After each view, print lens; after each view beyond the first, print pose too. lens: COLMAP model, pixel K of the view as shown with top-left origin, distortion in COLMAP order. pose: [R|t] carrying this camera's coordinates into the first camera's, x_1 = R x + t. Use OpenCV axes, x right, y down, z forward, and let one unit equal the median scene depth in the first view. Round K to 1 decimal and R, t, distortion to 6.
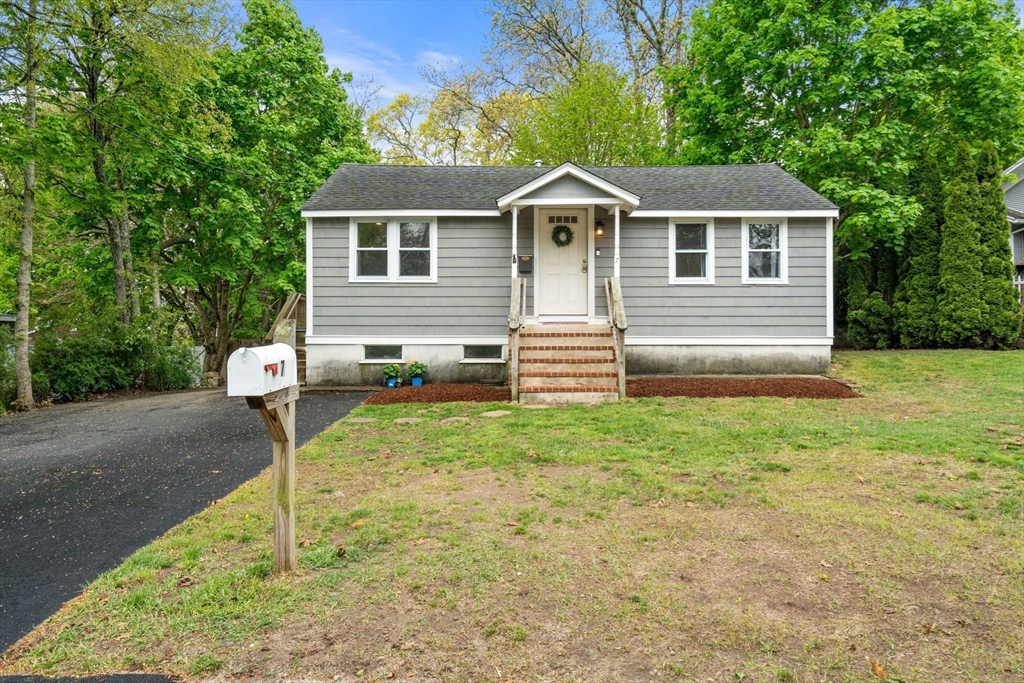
lens RADIAL K [[691.9, 0, 515.6], [0, 691.9, 316.8], [0, 0, 1]] dist [-0.014259, -0.007953]
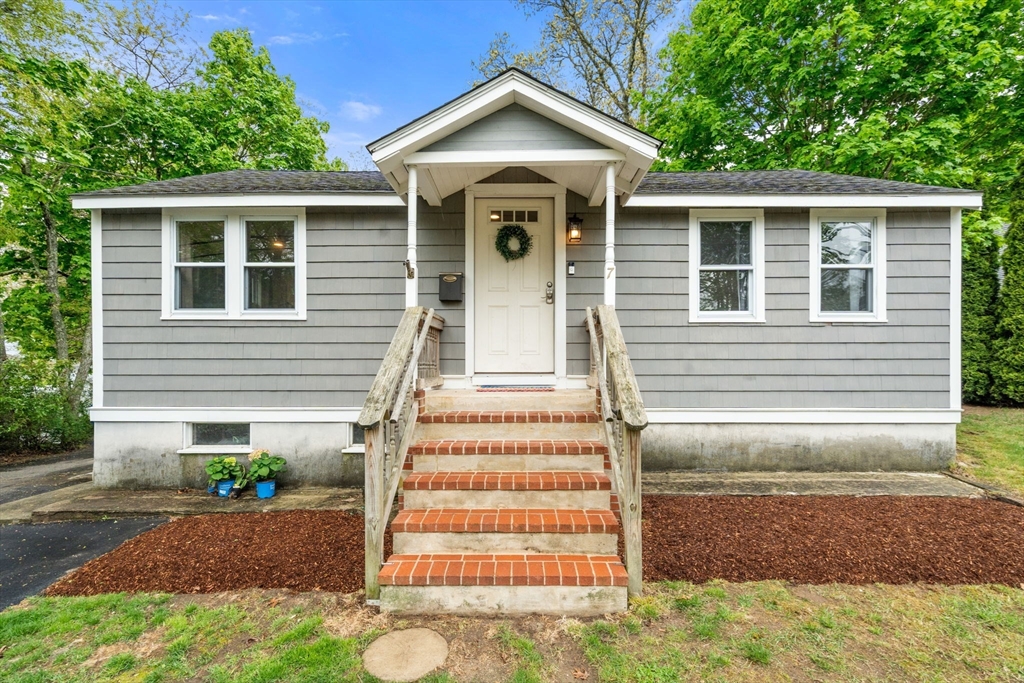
lens RADIAL K [[473.7, 0, 530.7], [0, 473.7, 360.1], [0, 0, 1]] dist [-0.006579, 0.004155]
pose [[0.999201, -0.003247, 0.039842, 0.067235], [0.002128, 0.999603, 0.028108, -0.025878], [-0.039917, -0.028000, 0.998811, 0.589783]]
